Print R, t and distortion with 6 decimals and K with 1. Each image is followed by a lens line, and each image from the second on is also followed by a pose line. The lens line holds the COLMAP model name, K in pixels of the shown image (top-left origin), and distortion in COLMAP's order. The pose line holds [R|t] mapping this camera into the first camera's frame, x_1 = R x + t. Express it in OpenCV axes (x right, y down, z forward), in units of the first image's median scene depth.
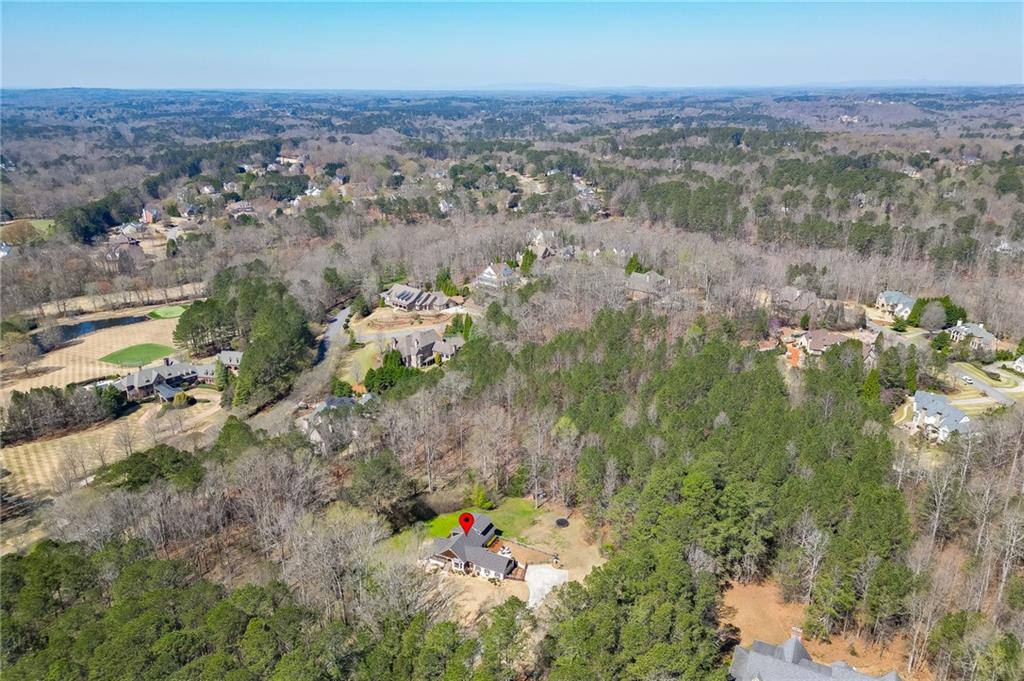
lens RADIAL K [[709.3, 0, 504.7], [0, 709.3, 336.1], [0, 0, 1]] dist [0.073141, -0.059776]
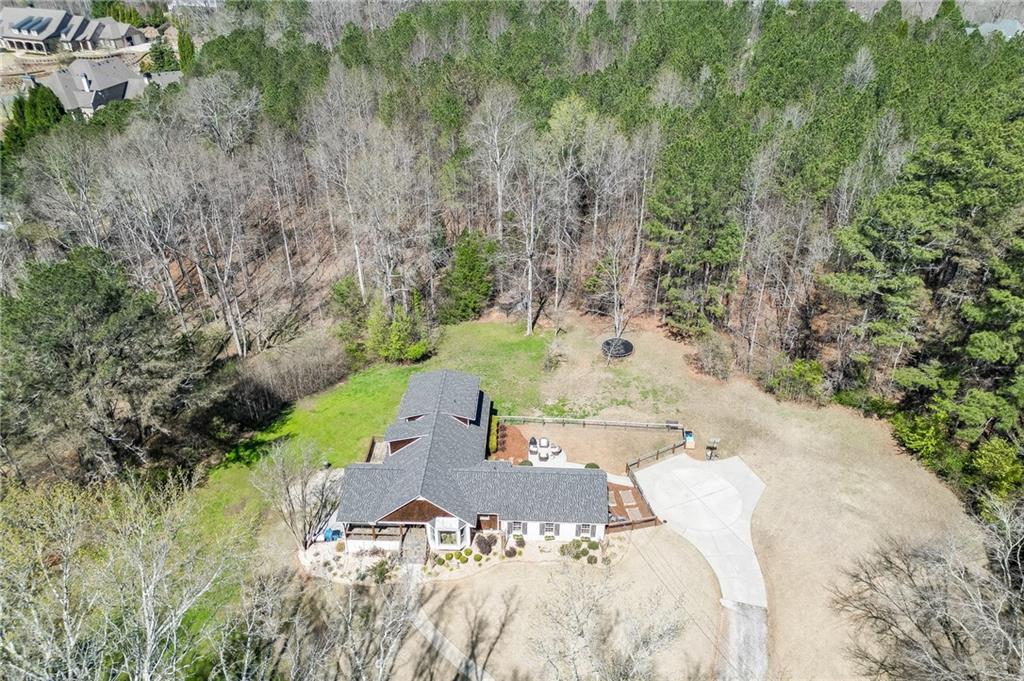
lens RADIAL K [[709.3, 0, 509.6], [0, 709.3, 345.2], [0, 0, 1]] dist [0.073141, -0.059776]
pose [[0.907863, -0.210849, 0.362391, -0.076547], [0.125745, 0.961486, 0.244402, 0.093299], [-0.399966, -0.176315, 0.899411, 0.402988]]
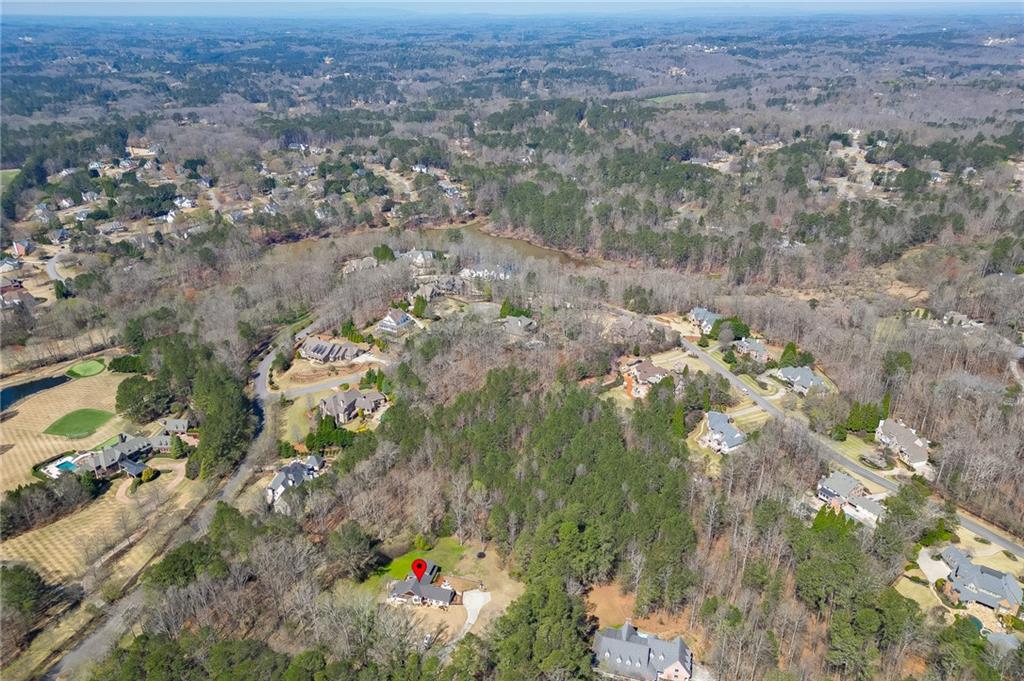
lens RADIAL K [[709.3, 0, 504.2], [0, 709.3, 340.2], [0, 0, 1]] dist [0.073141, -0.059776]
pose [[0.979294, -0.084228, 0.184091, -0.064736], [0.066376, 0.992662, 0.101080, -0.197822], [-0.191254, -0.086768, 0.977698, -0.248451]]
